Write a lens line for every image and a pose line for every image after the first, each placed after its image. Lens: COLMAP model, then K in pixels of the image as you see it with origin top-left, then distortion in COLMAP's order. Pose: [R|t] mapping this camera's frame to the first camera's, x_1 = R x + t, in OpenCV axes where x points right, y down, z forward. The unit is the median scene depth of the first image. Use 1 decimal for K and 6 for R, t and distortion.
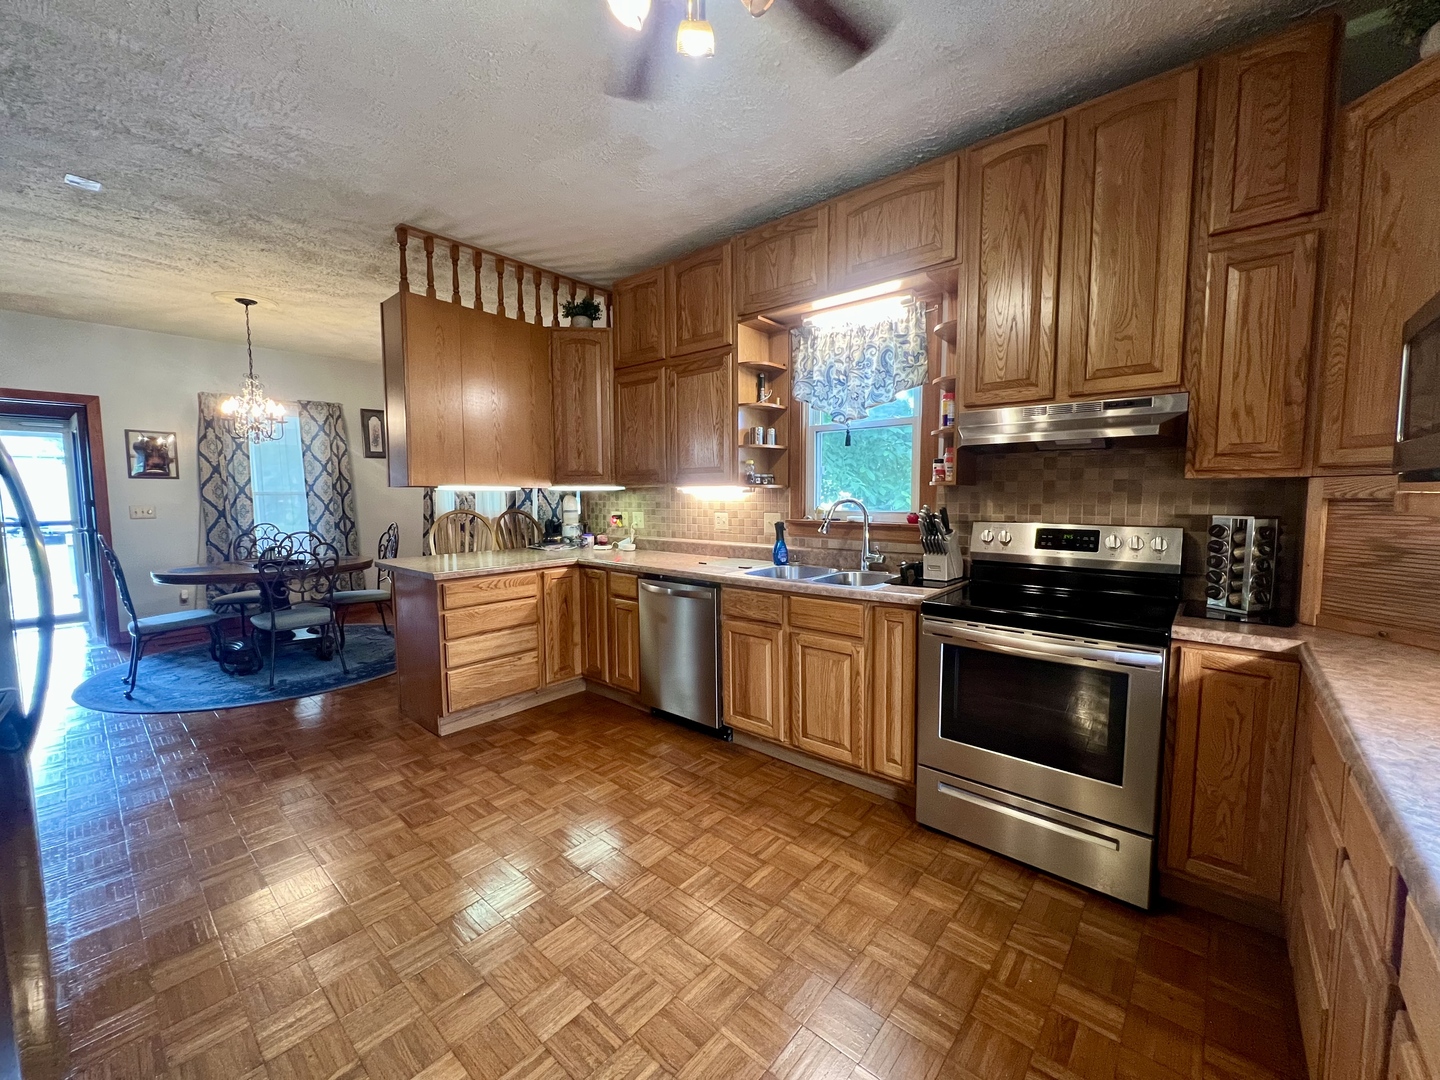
lens RADIAL K [[575.1, 0, 717.7], [0, 575.1, 537.6], [0, 0, 1]] dist [-0.000032, -0.000057]
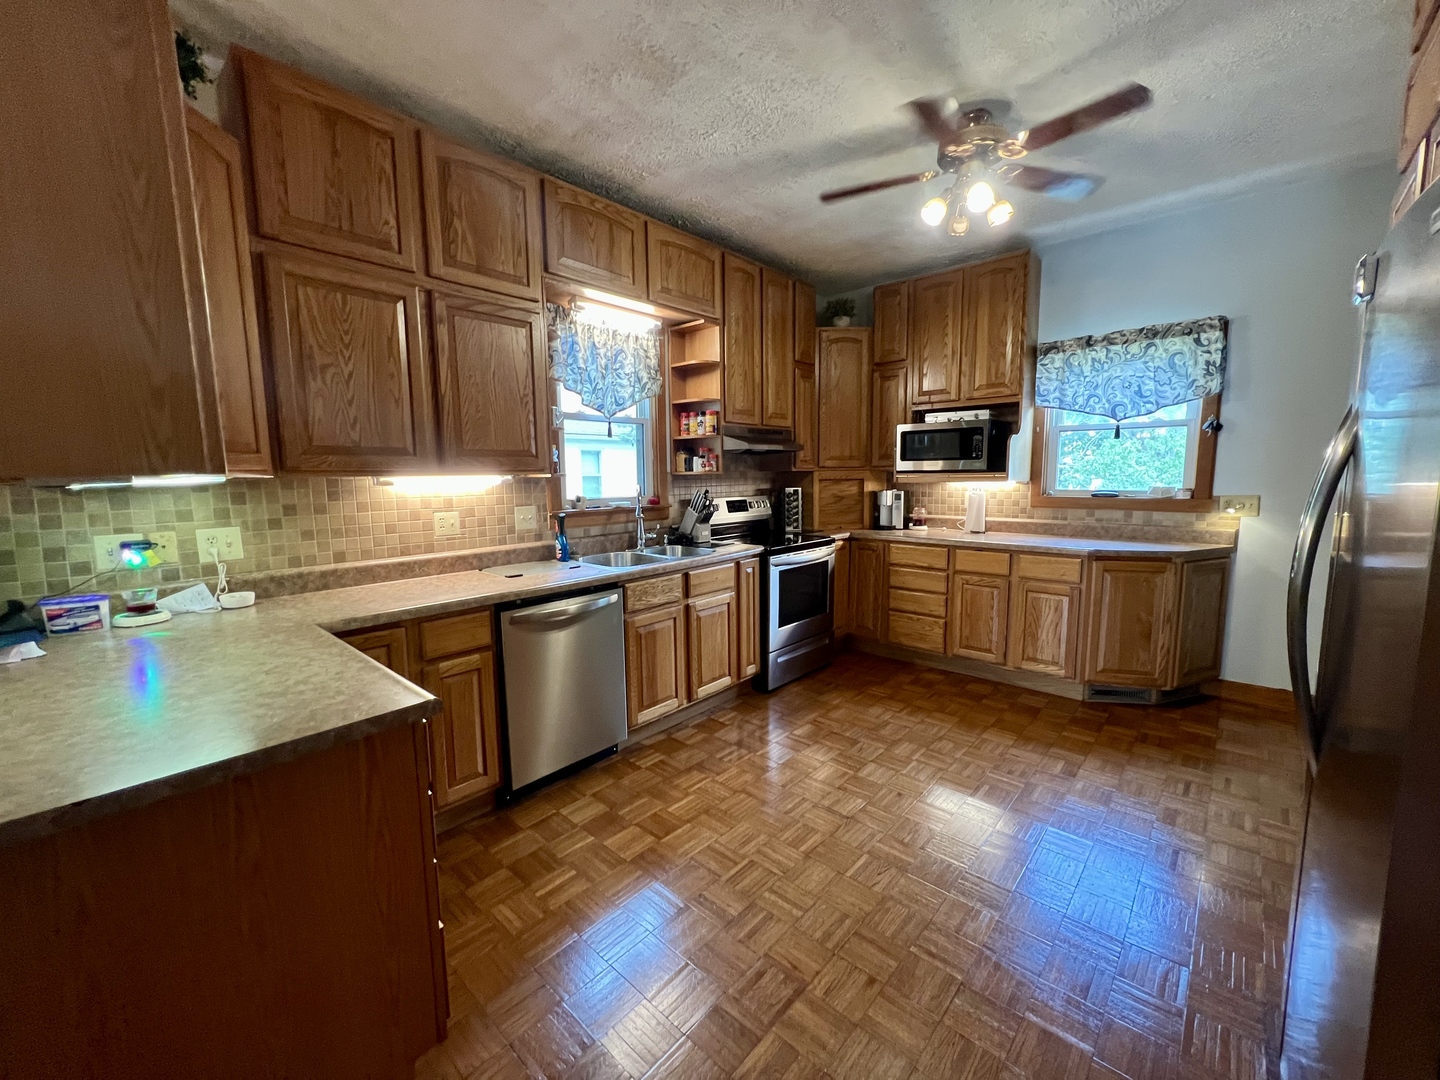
lens RADIAL K [[575.1, 0, 718.4], [0, 575.1, 540.4], [0, 0, 1]] dist [-0.000032, -0.000057]
pose [[0.021221, -0.112860, 0.993384, -0.912221], [0.090418, 0.989753, 0.110516, -0.073362], [-0.995678, 0.087475, 0.031208, 0.828094]]
